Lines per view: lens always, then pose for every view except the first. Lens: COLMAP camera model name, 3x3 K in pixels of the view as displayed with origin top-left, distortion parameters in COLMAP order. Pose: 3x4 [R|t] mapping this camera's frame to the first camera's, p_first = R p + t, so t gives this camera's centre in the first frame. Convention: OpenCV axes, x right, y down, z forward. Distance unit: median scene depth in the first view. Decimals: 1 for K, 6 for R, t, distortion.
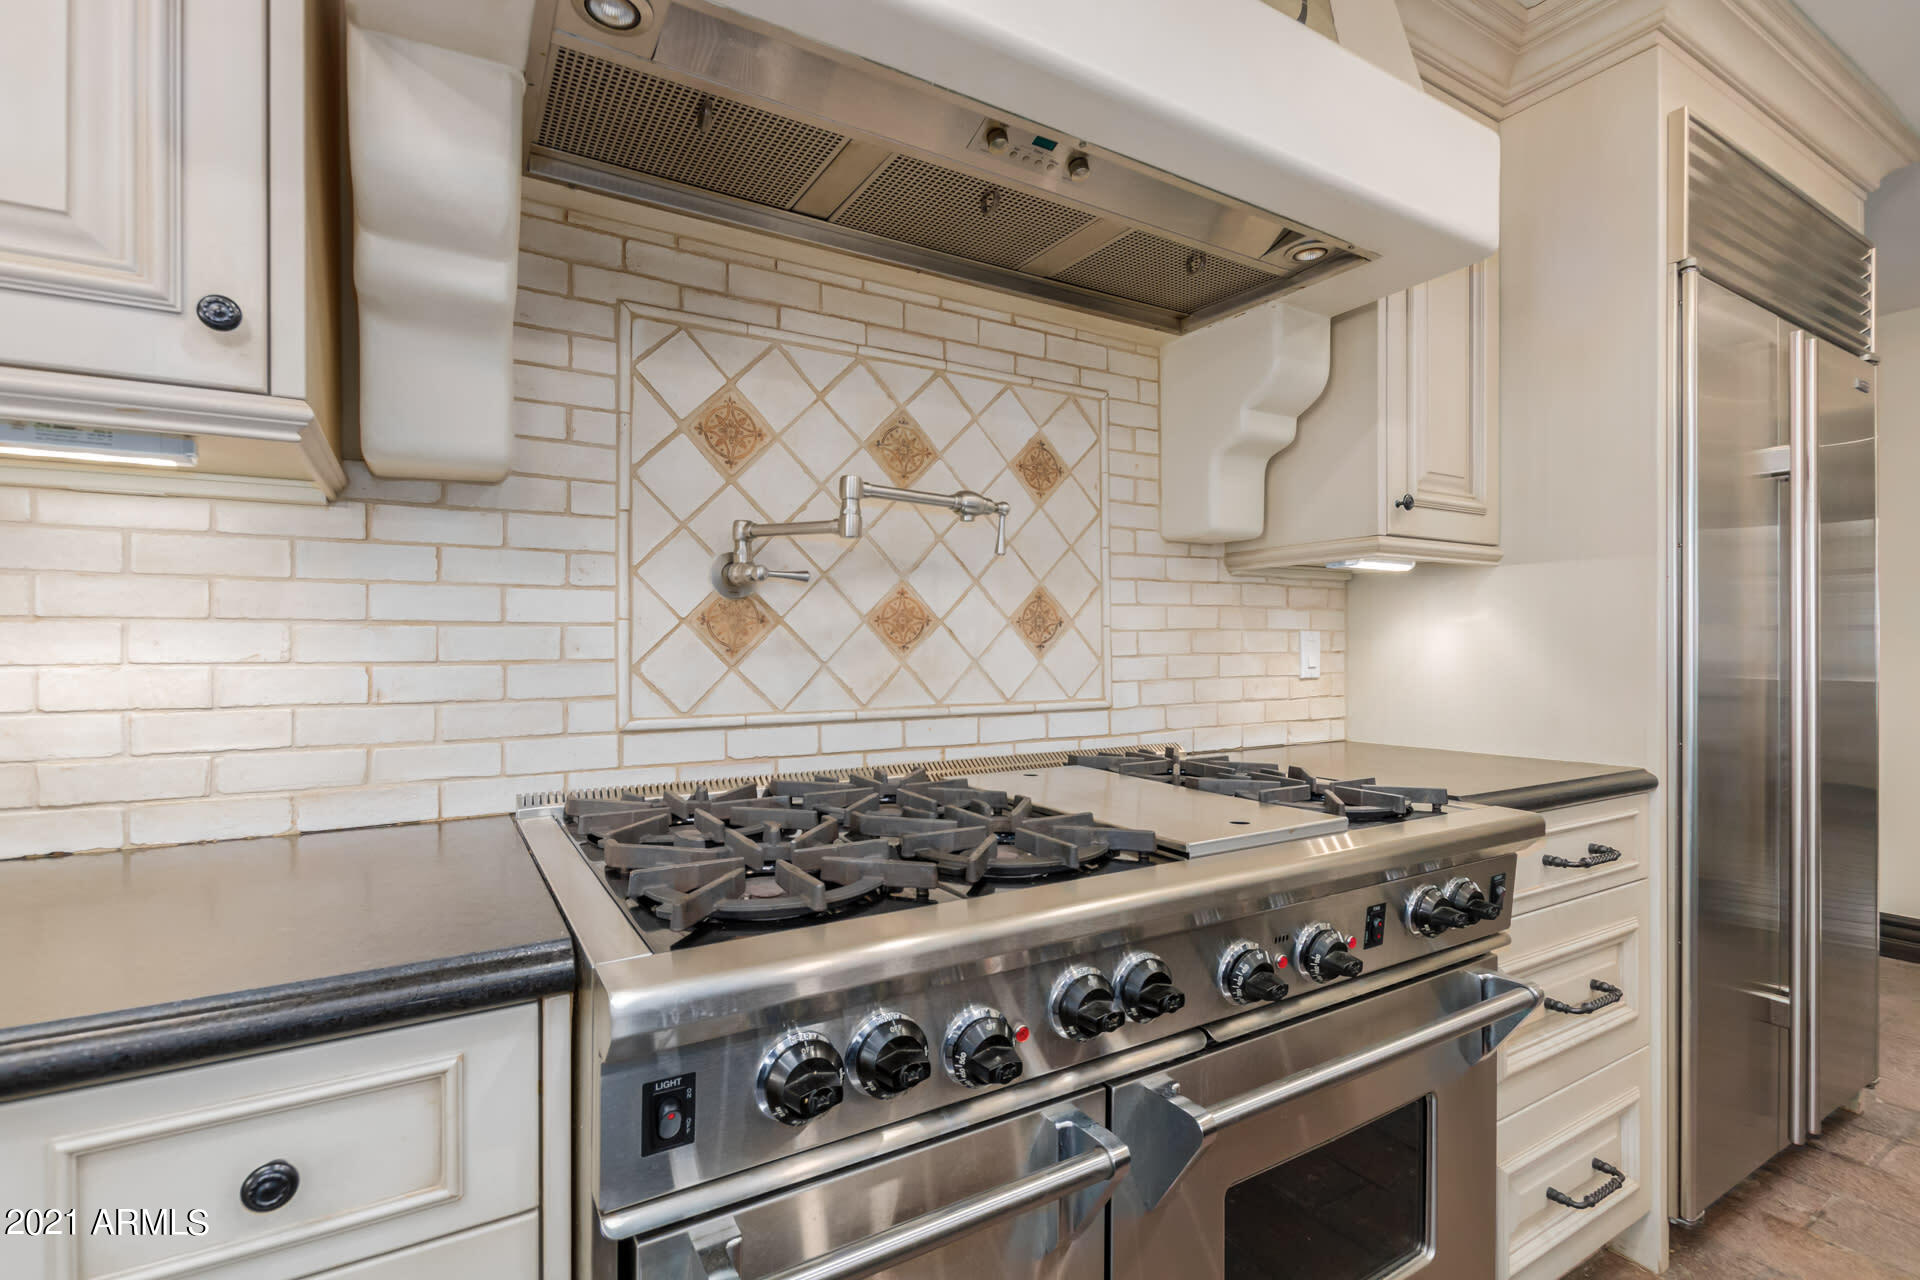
lens RADIAL K [[881.7, 0, 958.5], [0, 881.7, 654.3], [0, 0, 1]] dist [0.004640, -0.001721]
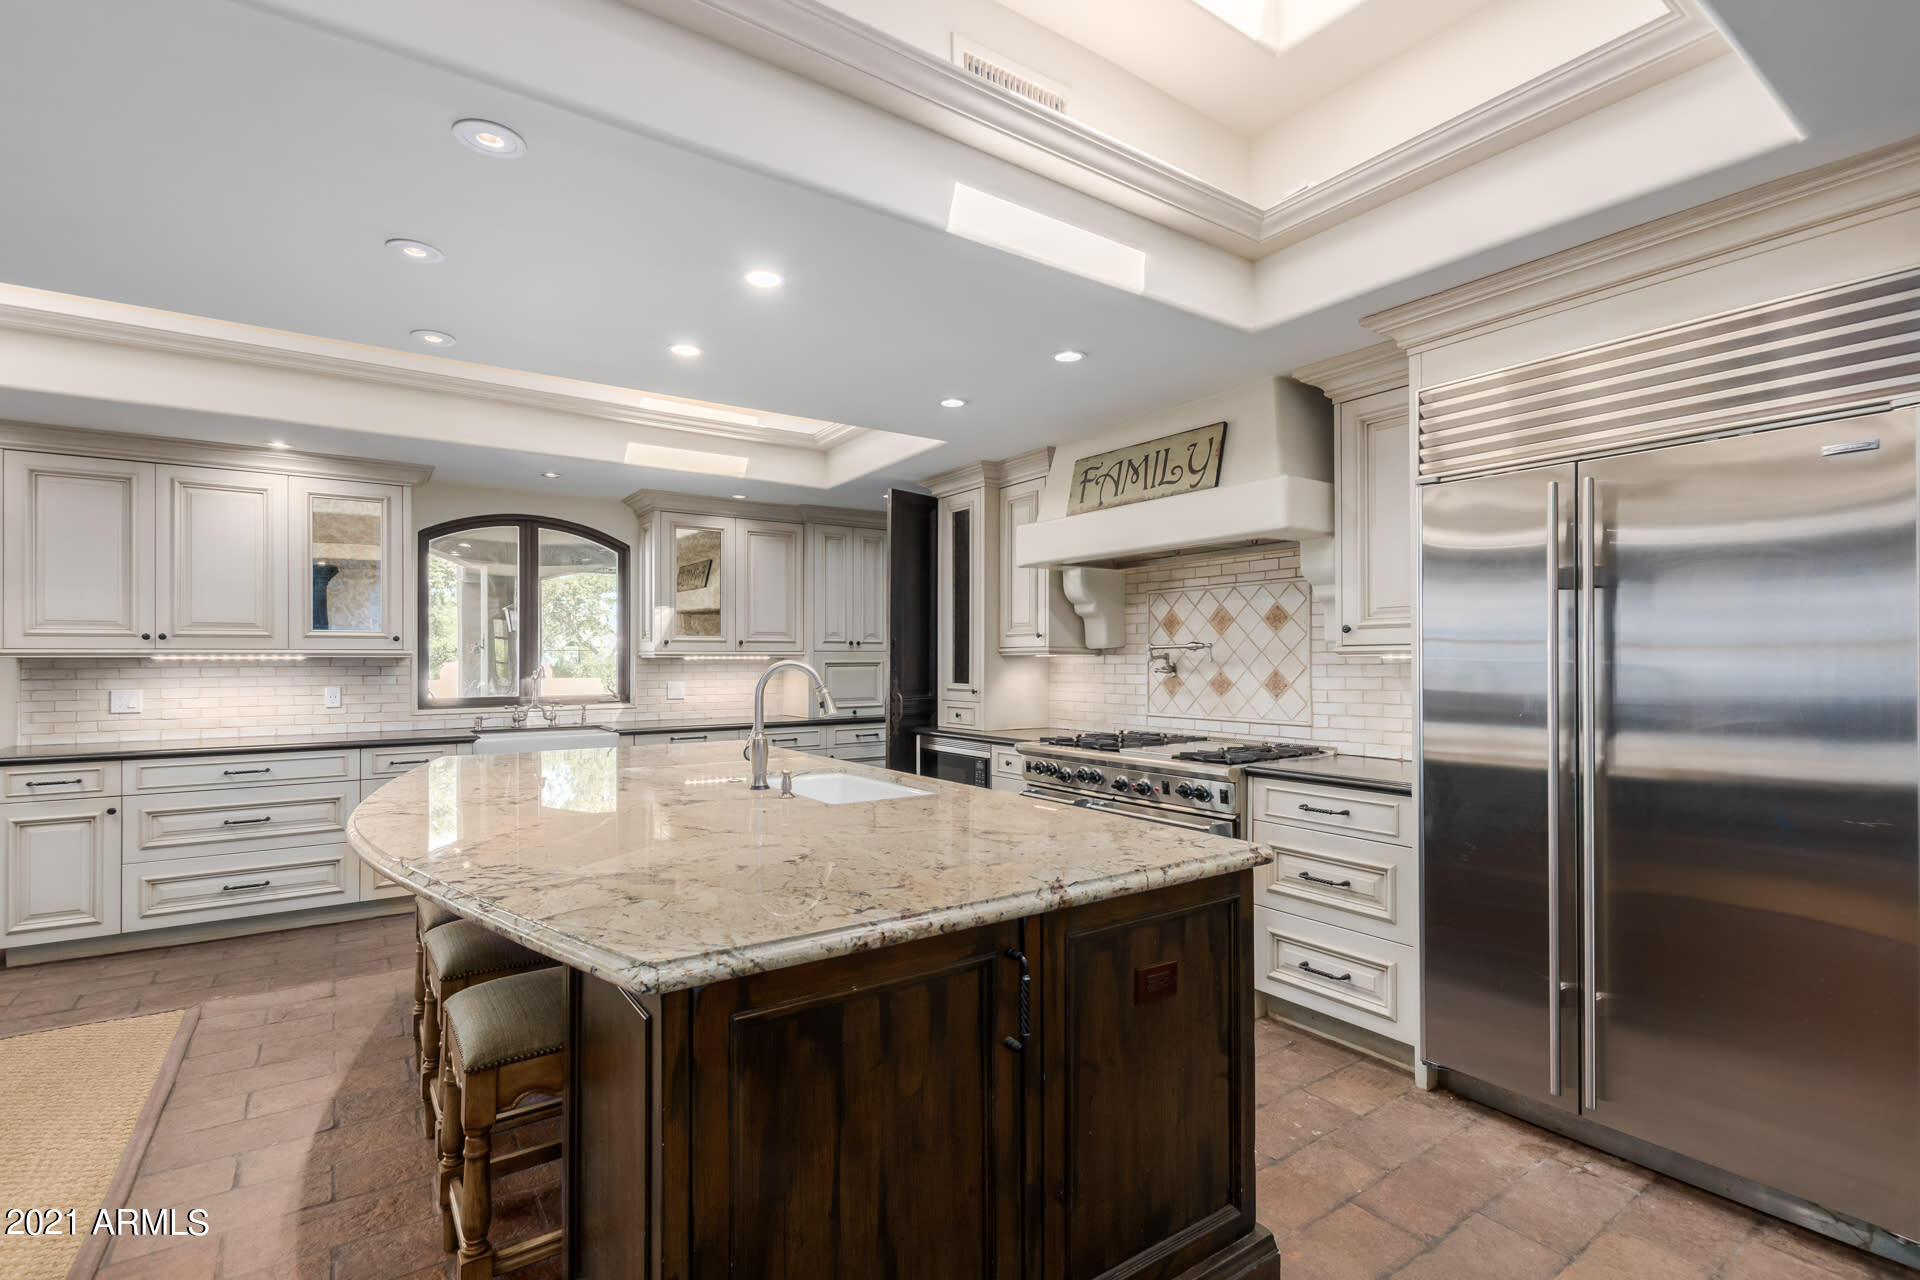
lens RADIAL K [[881.7, 0, 947.6], [0, 881.7, 653.3], [0, 0, 1]] dist [0.004640, -0.001721]
pose [[0.062319, -0.005312, -0.998042, 2.361954], [-0.004233, 0.999975, -0.005586, -0.104347], [0.998047, 0.004573, 0.062295, 0.006524]]
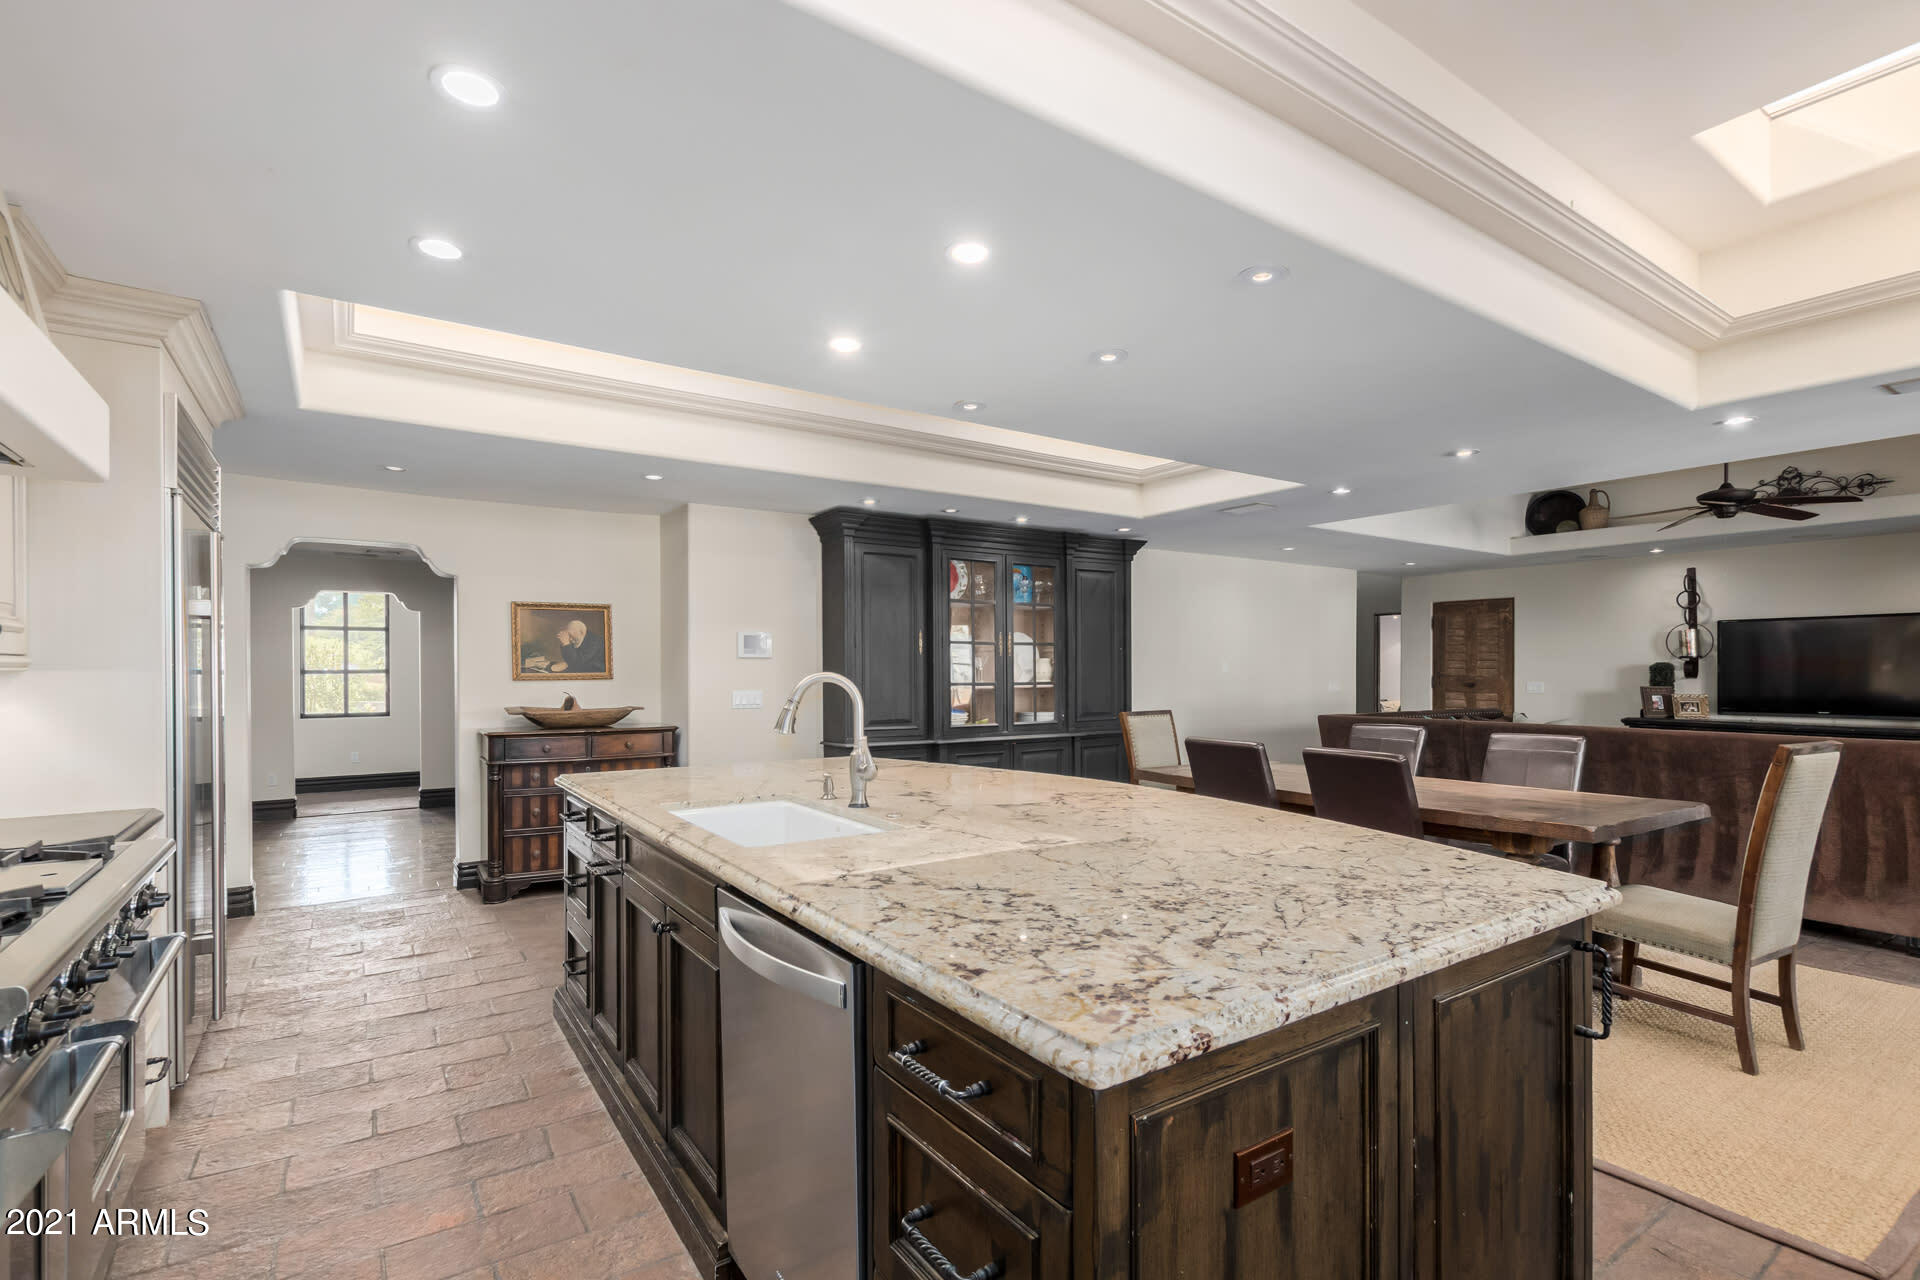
lens RADIAL K [[881.7, 0, 946.2], [0, 881.7, 672.4], [0, 0, 1]] dist [0.004640, -0.001721]
pose [[-0.043793, 0.000465, 0.999041, -0.870035], [0.008456, 0.999964, -0.000095, -0.101258], [-0.999005, 0.008444, -0.043795, -0.338697]]
